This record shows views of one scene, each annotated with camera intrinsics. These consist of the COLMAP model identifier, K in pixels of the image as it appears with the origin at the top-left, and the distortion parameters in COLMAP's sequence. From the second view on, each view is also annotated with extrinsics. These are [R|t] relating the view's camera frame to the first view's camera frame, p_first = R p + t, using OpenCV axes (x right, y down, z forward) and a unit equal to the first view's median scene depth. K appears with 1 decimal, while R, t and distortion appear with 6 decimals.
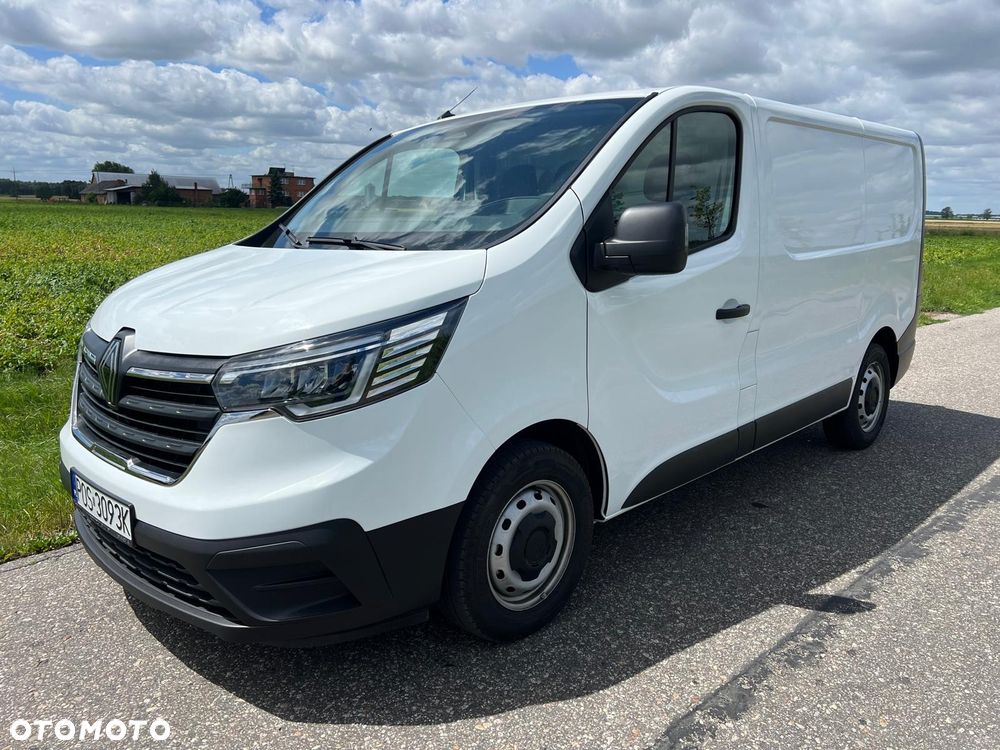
lens RADIAL K [[749.5, 0, 497.2], [0, 749.5, 373.4], [0, 0, 1]] dist [0.052640, -0.051980]
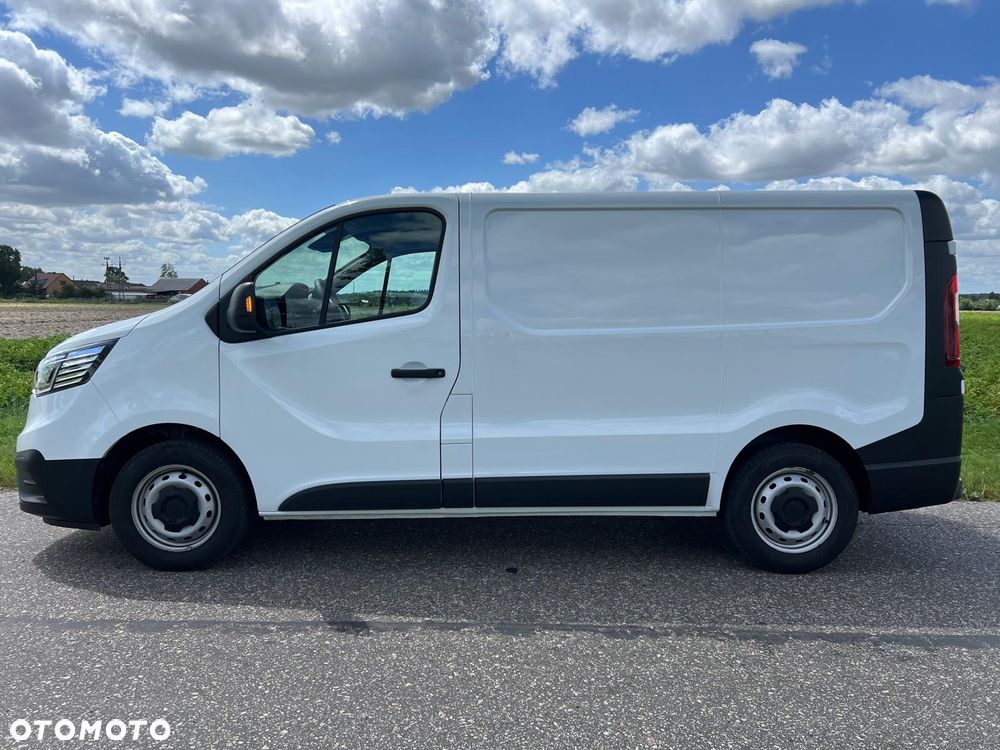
lens RADIAL K [[749.5, 0, 501.2], [0, 749.5, 372.4], [0, 0, 1]] dist [0.052640, -0.051980]
pose [[0.712748, 0.046113, -0.699903, 0.962234], [-0.141859, 0.986693, -0.079454, -0.006896], [0.686926, 0.155918, 0.709805, 0.207702]]
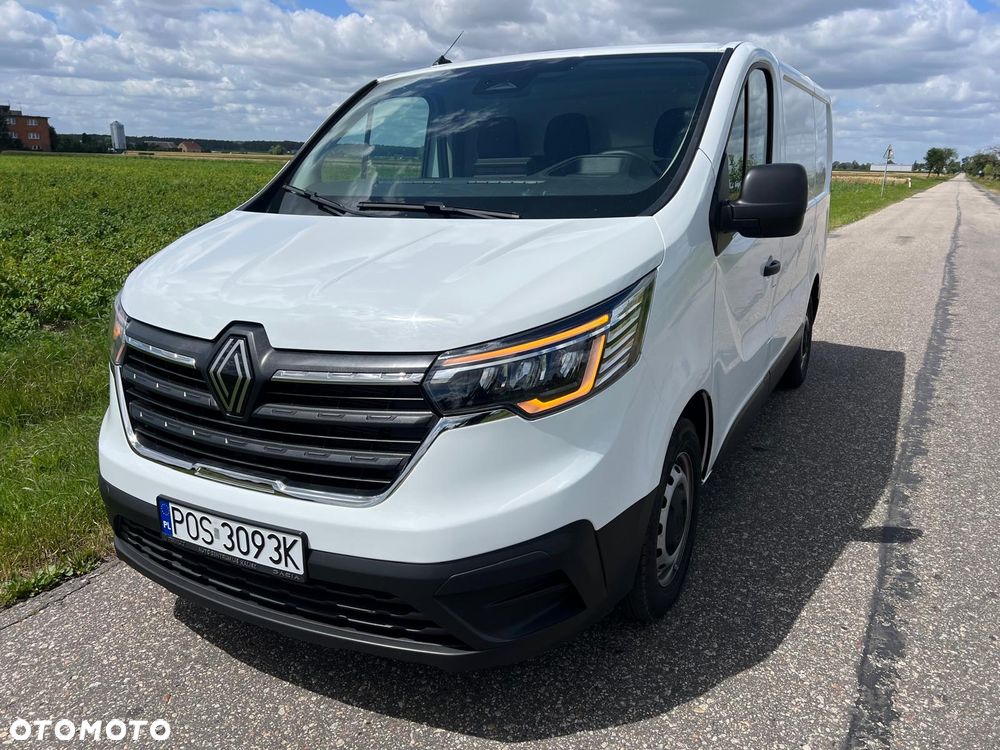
lens RADIAL K [[749.5, 0, 495.2], [0, 749.5, 373.4], [0, 0, 1]] dist [0.052640, -0.051980]
pose [[0.960792, -0.074703, 0.267016, -0.264985], [0.056930, 0.995654, 0.073705, -0.028814], [-0.271361, -0.055614, 0.960870, 0.079457]]
